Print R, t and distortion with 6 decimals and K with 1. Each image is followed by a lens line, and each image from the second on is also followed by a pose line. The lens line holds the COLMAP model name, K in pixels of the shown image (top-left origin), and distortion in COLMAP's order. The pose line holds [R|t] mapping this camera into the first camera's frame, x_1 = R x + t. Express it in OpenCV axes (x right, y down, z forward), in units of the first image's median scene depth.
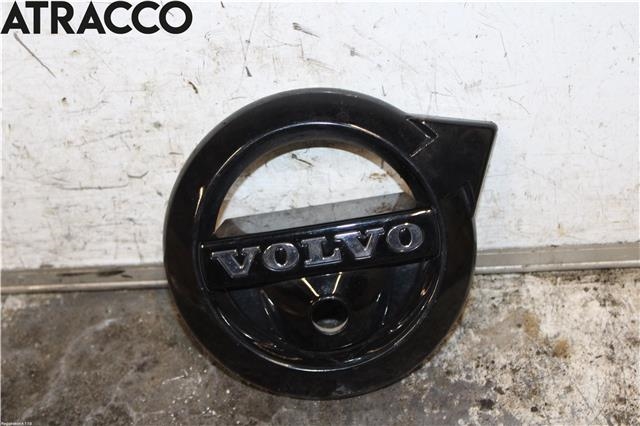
lens RADIAL K [[1053.3, 0, 320.0], [0, 1053.3, 213.0], [0, 0, 1]] dist [-0.021206, 0.055379]
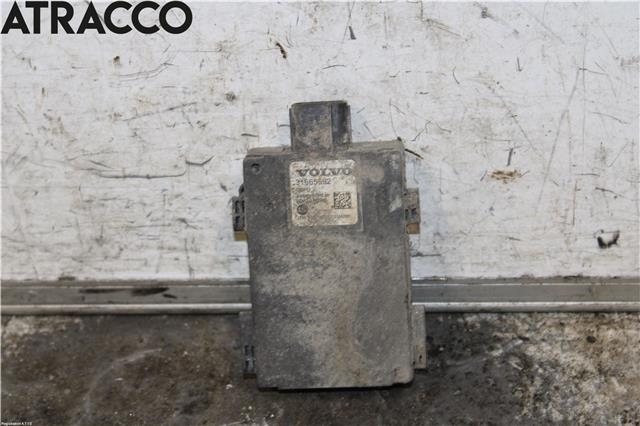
lens RADIAL K [[1512.4, 0, 320.0], [0, 1512.4, 213.0], [0, 0, 1]] dist [0.054666, 0.223599]
pose [[0.999053, 0.042958, 0.006928, -0.089074], [-0.042243, 0.995710, -0.082319, 0.092840], [-0.010434, 0.081949, 0.996582, -0.130793]]
